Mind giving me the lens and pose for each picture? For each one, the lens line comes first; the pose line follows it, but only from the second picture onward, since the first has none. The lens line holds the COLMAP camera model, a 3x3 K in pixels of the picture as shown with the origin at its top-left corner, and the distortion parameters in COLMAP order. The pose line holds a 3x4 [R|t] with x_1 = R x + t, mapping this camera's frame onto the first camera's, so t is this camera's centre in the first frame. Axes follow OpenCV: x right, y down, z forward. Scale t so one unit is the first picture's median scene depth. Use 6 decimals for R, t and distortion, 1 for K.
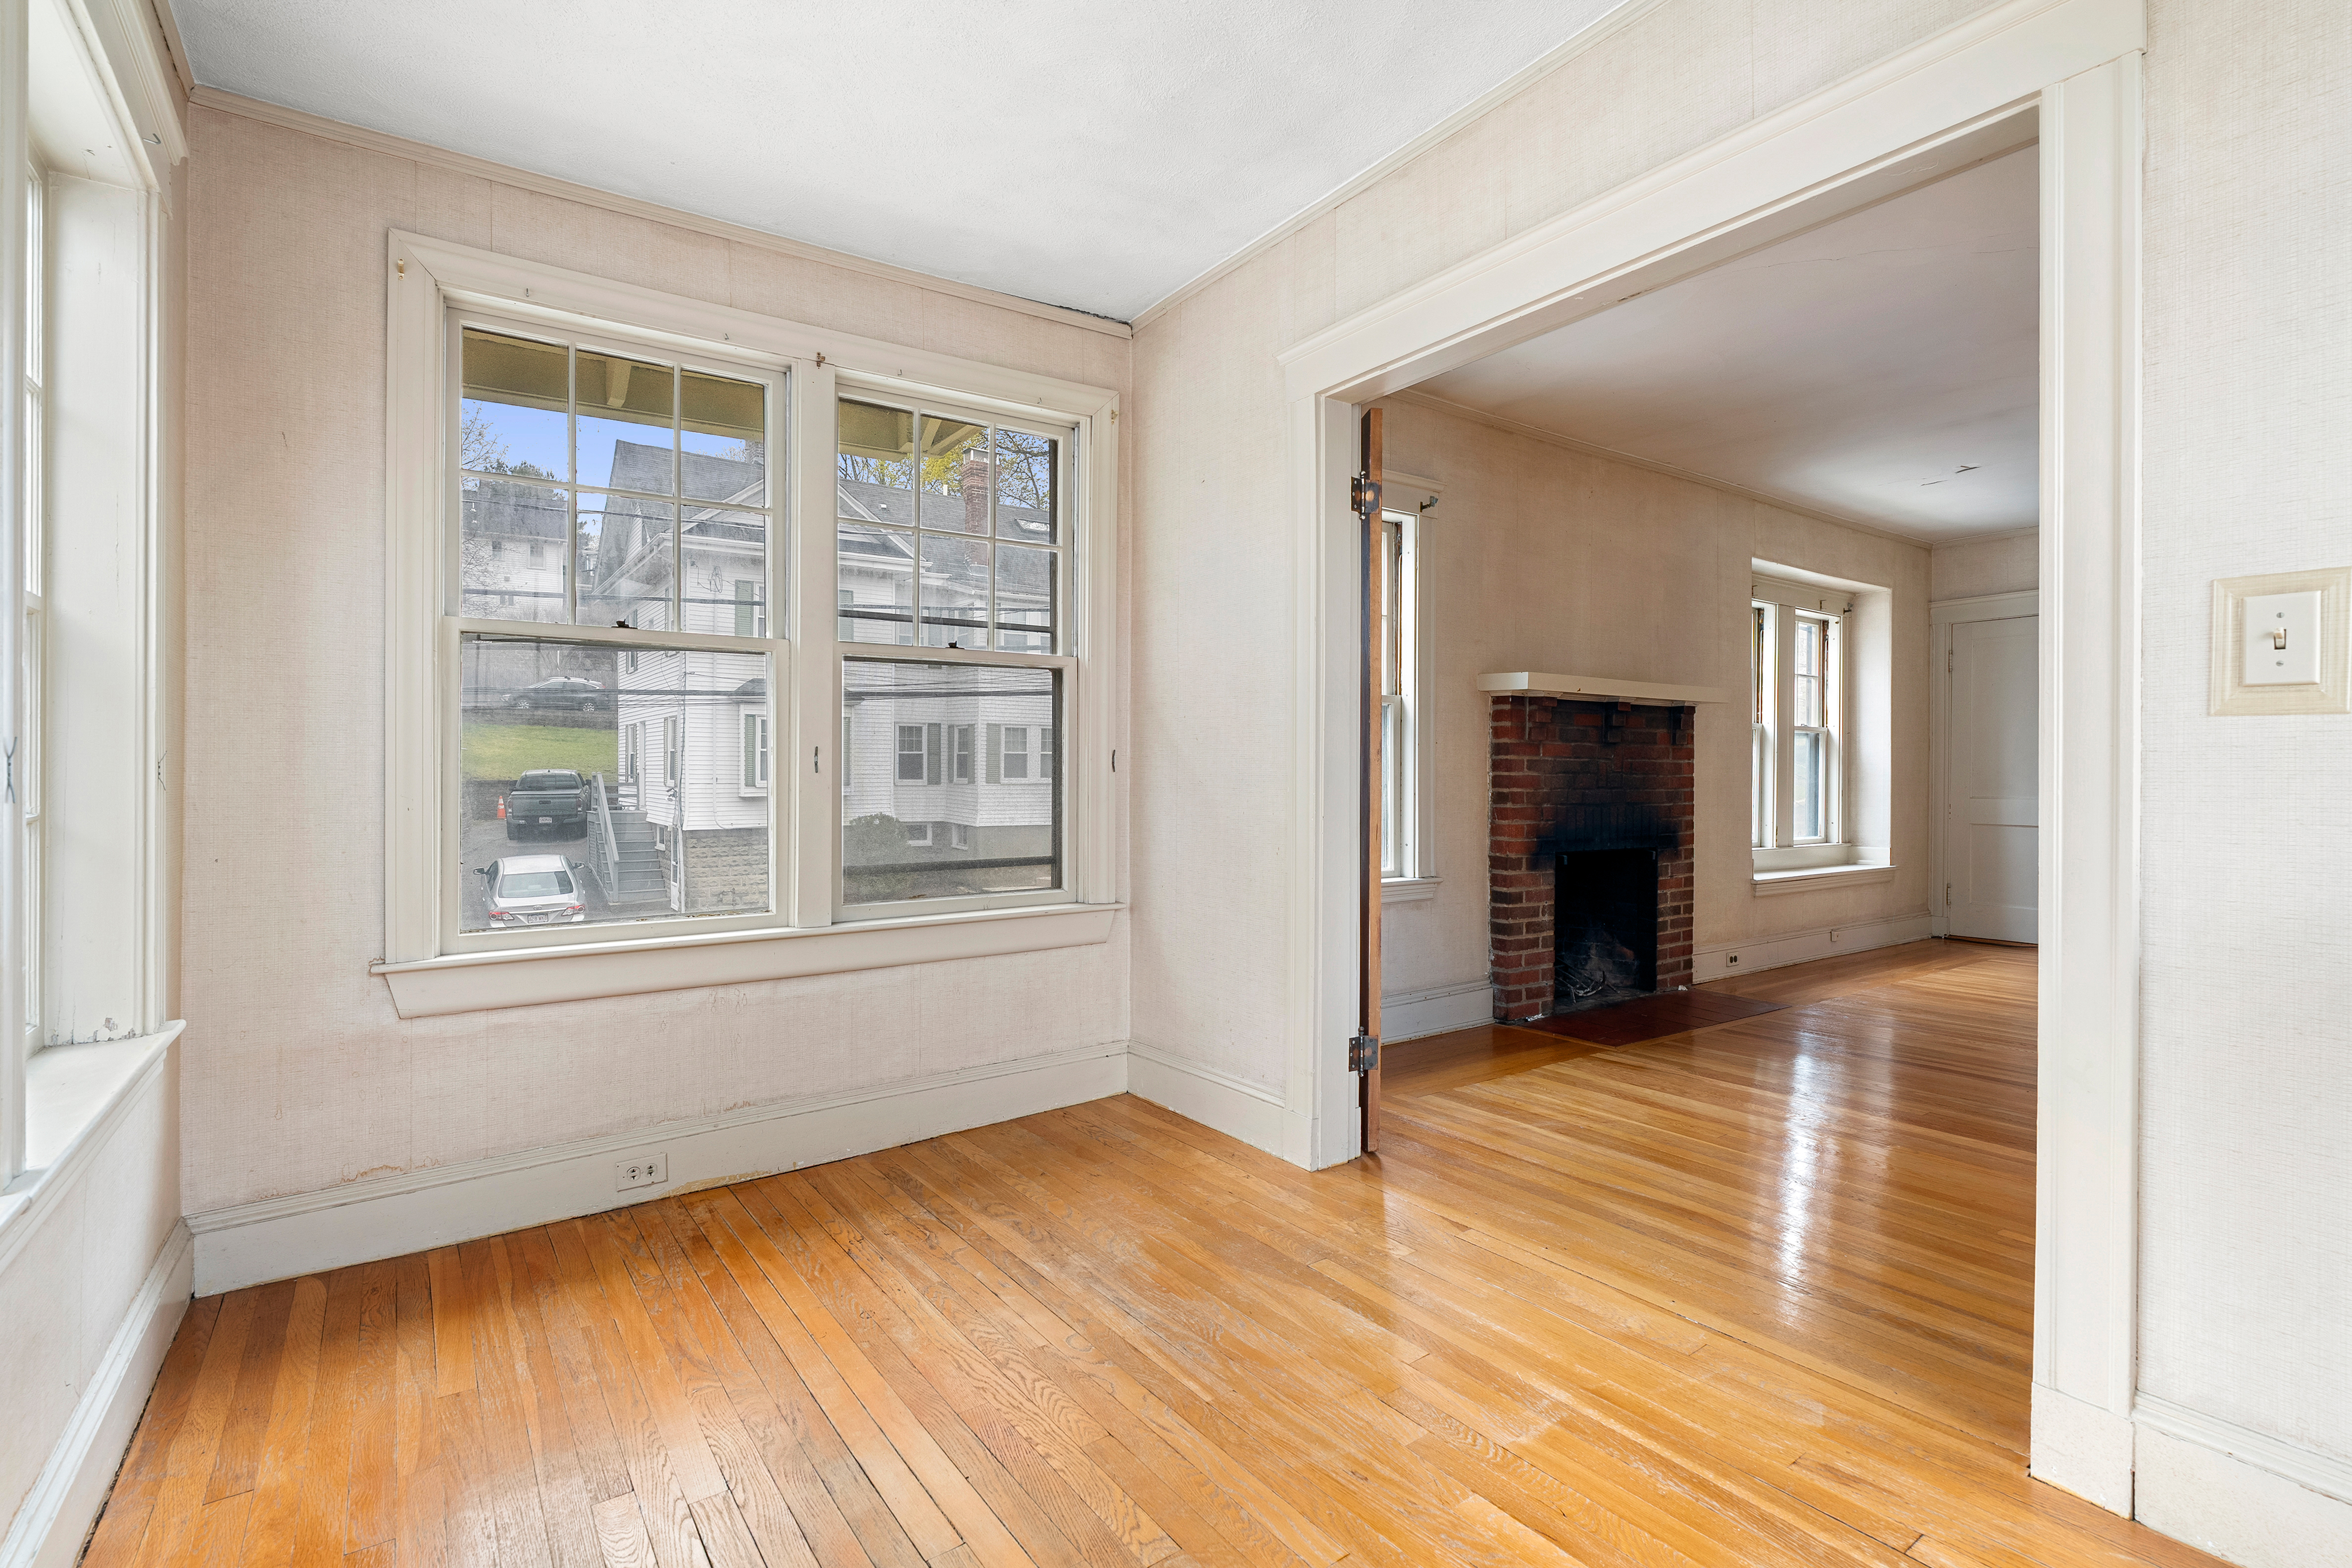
lens RADIAL K [[1085.4, 0, 1170.5], [0, 1085.4, 778.9], [0, 0, 1]] dist [-0.003264, 0.001509]
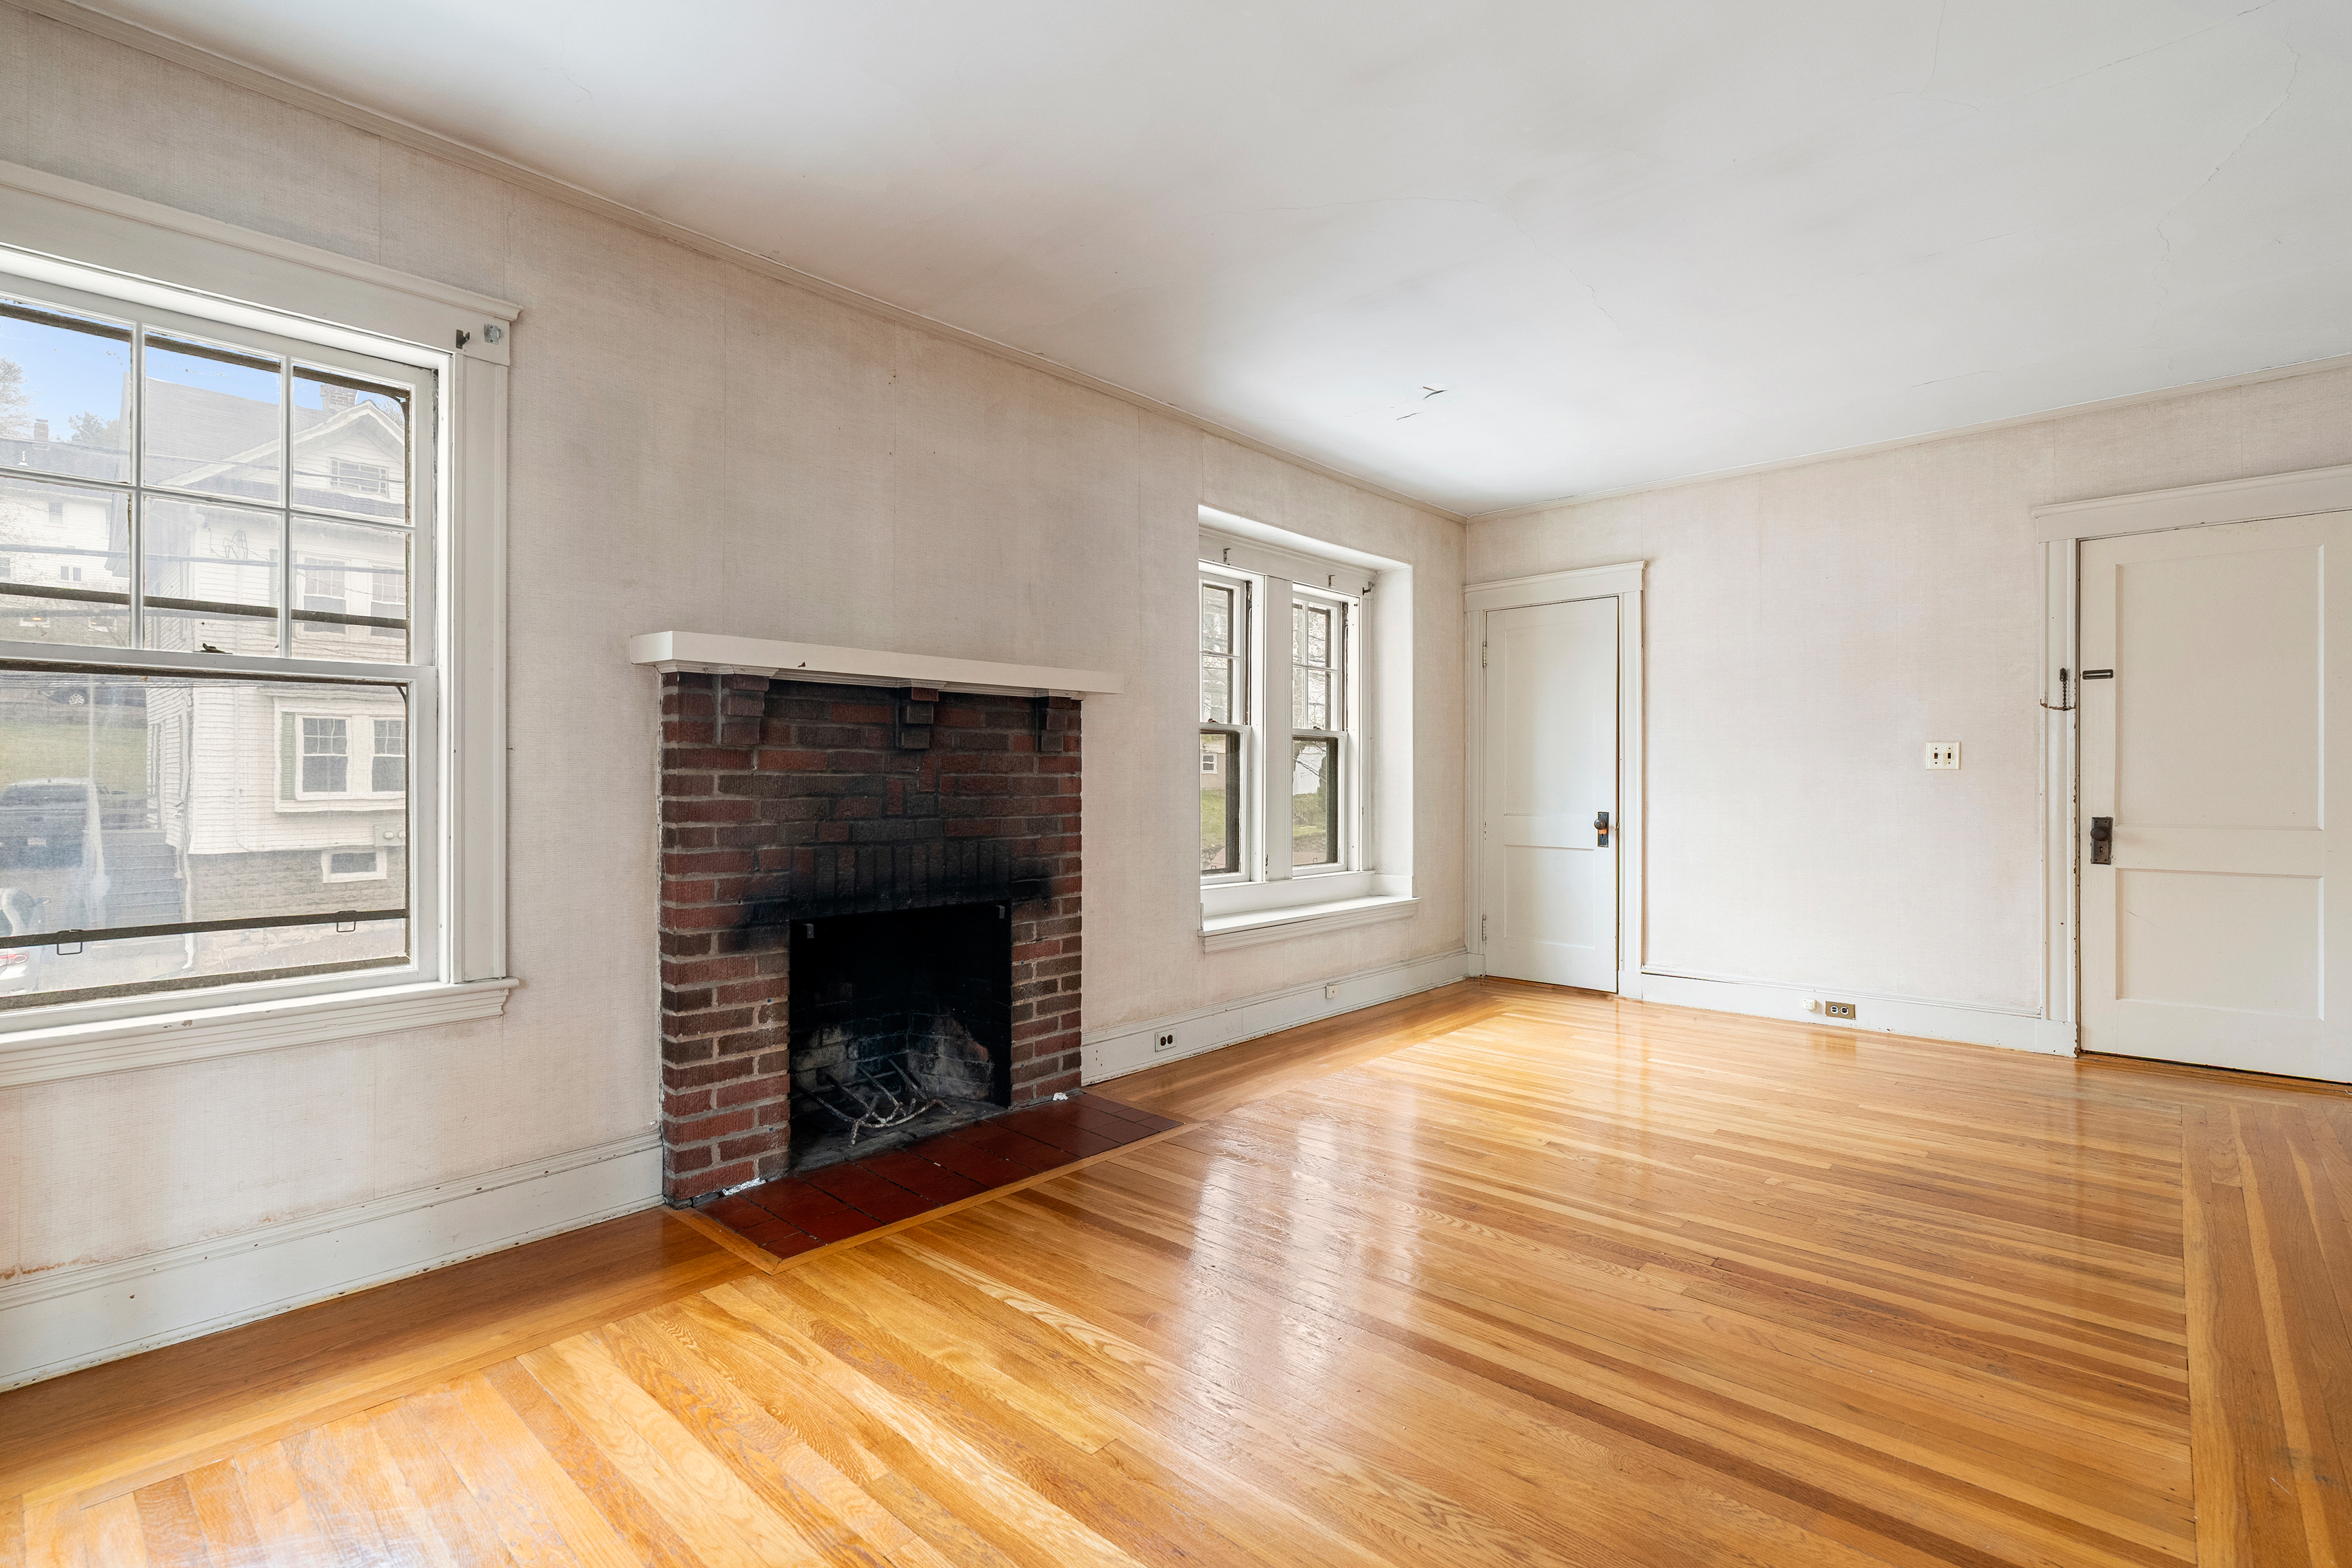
lens RADIAL K [[1085.4, 0, 1174.4], [0, 1085.4, 775.1], [0, 0, 1]] dist [-0.003264, 0.001509]
pose [[0.975522, -0.002010, 0.219892, 0.393952], [0.003773, 0.999964, -0.007598, -0.010951], [-0.219869, 0.008242, 0.975495, 0.295759]]
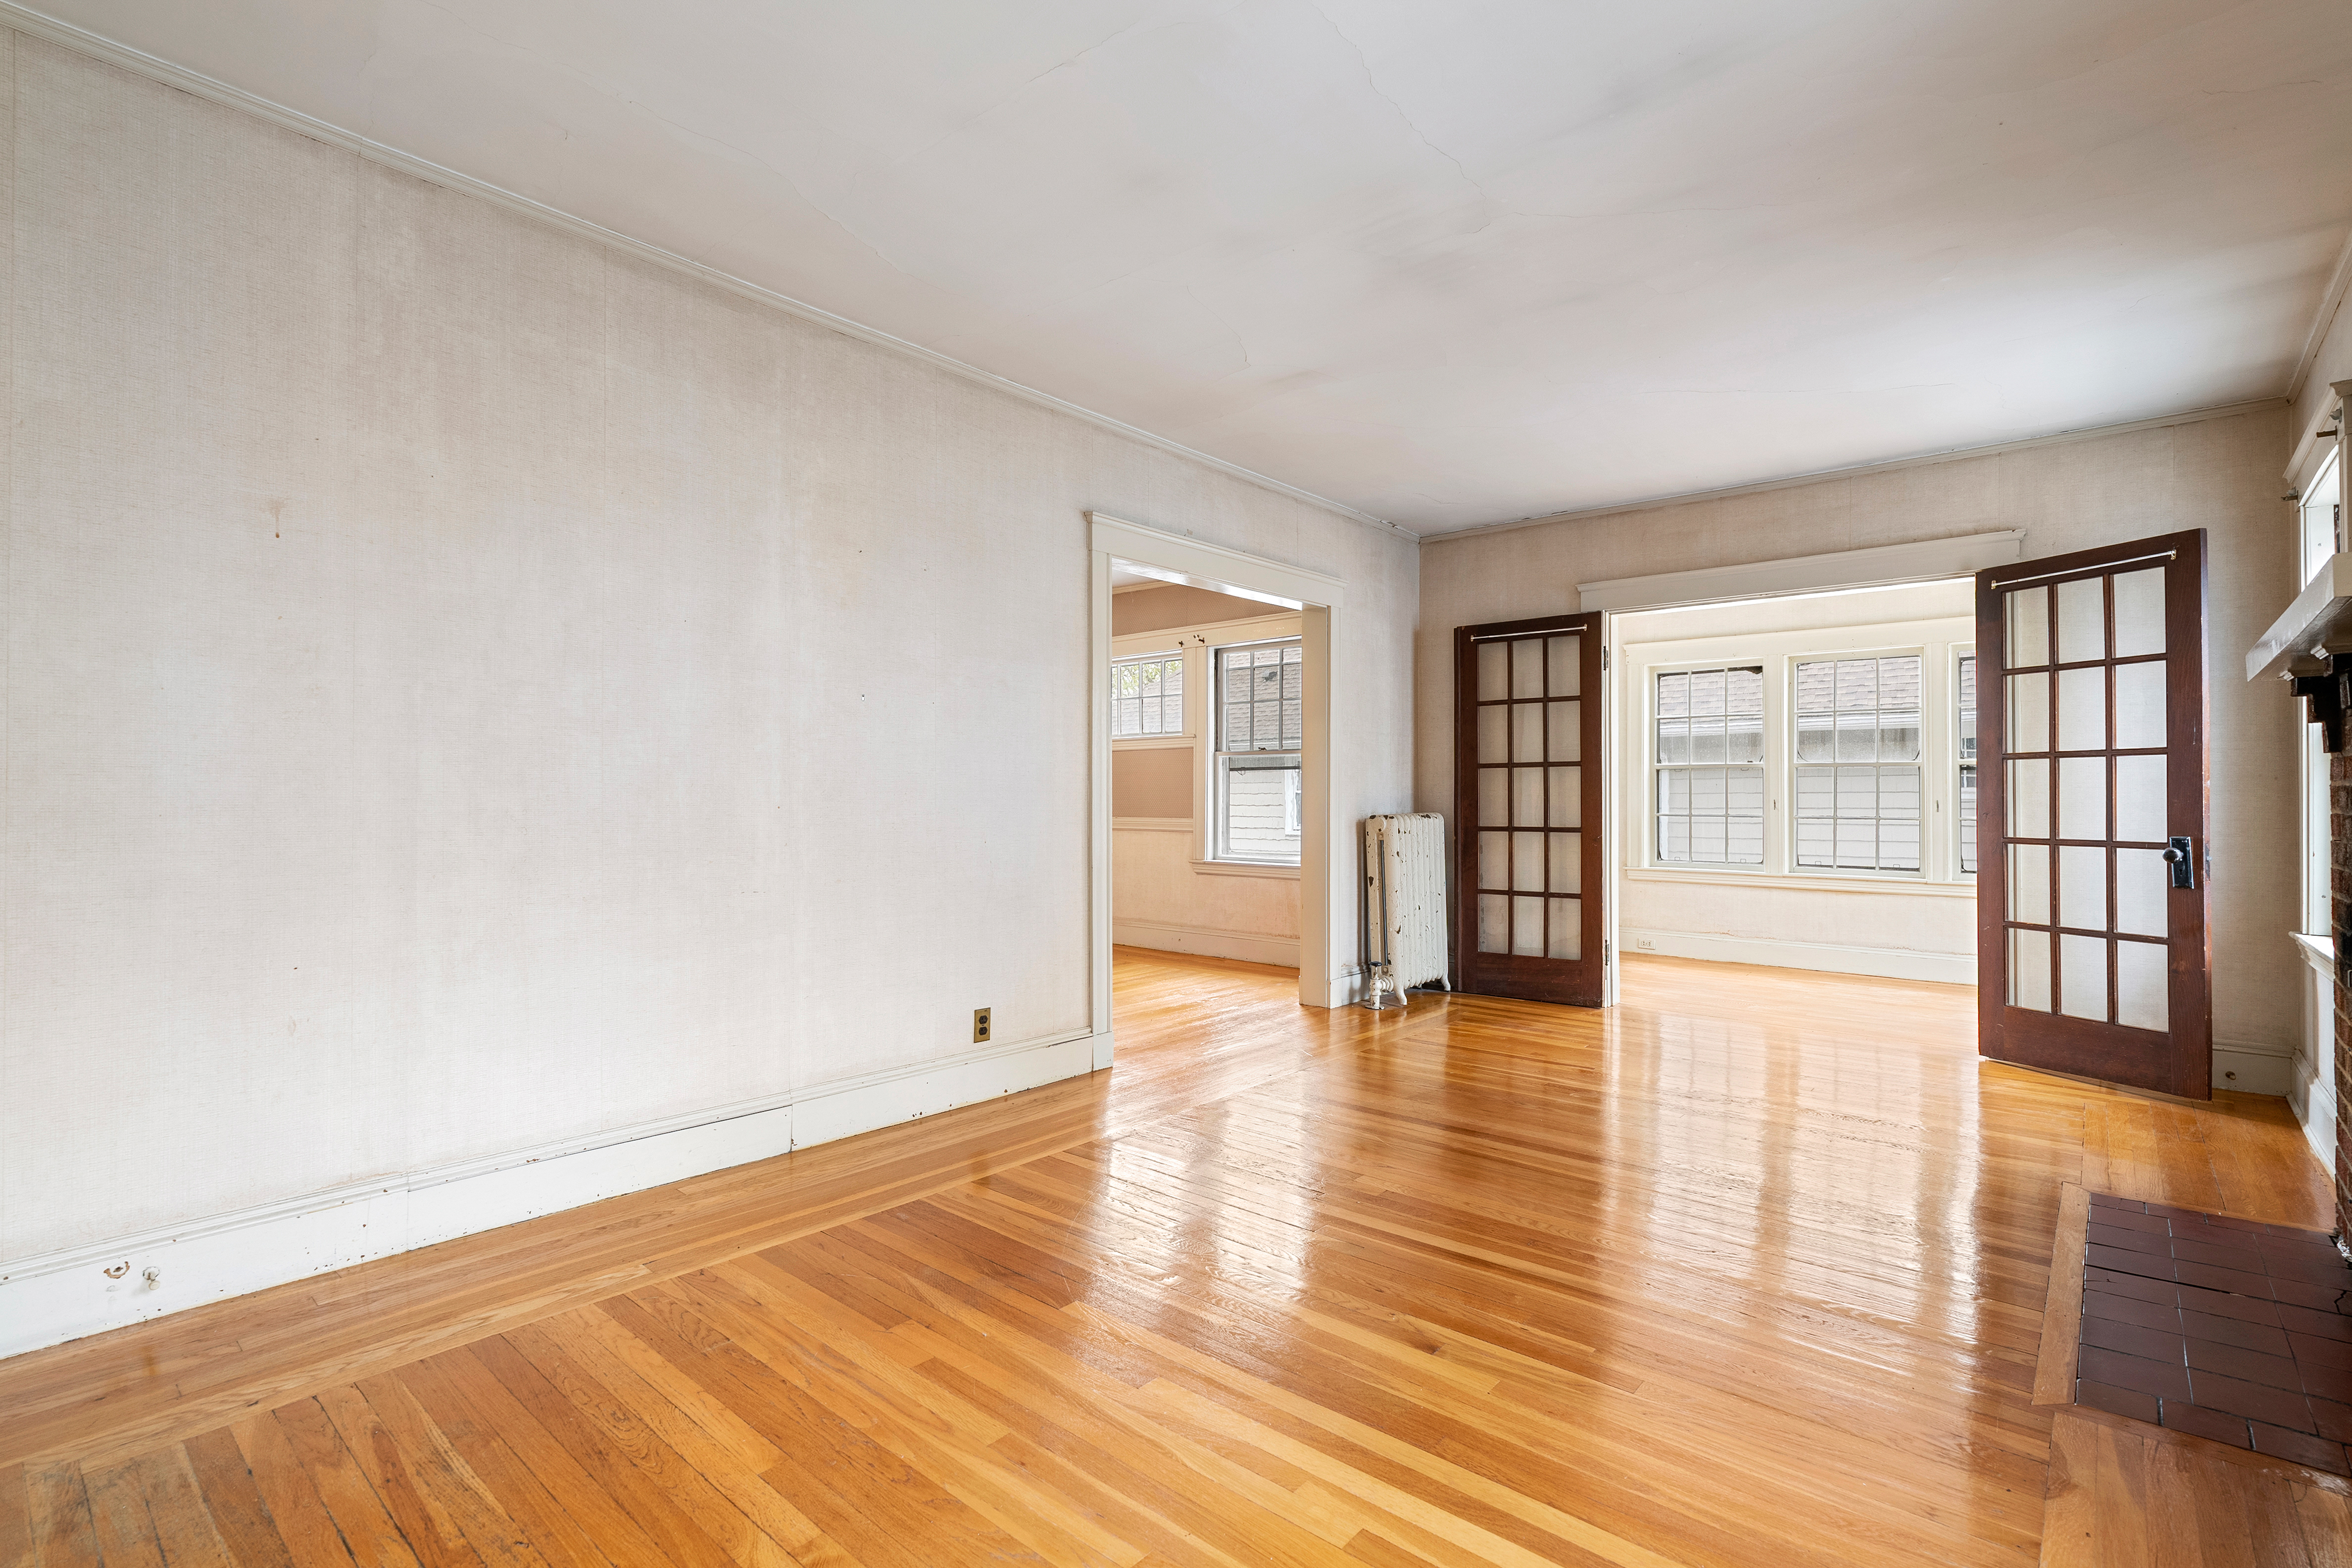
lens RADIAL K [[1085.4, 0, 1172.5], [0, 1085.4, 781.1], [0, 0, 1]] dist [-0.003264, 0.001509]
pose [[-0.970460, -0.010069, -0.241050, 0.943403], [-0.007197, 0.999892, -0.012789, -0.008388], [0.241153, -0.010676, -0.970428, 1.243942]]
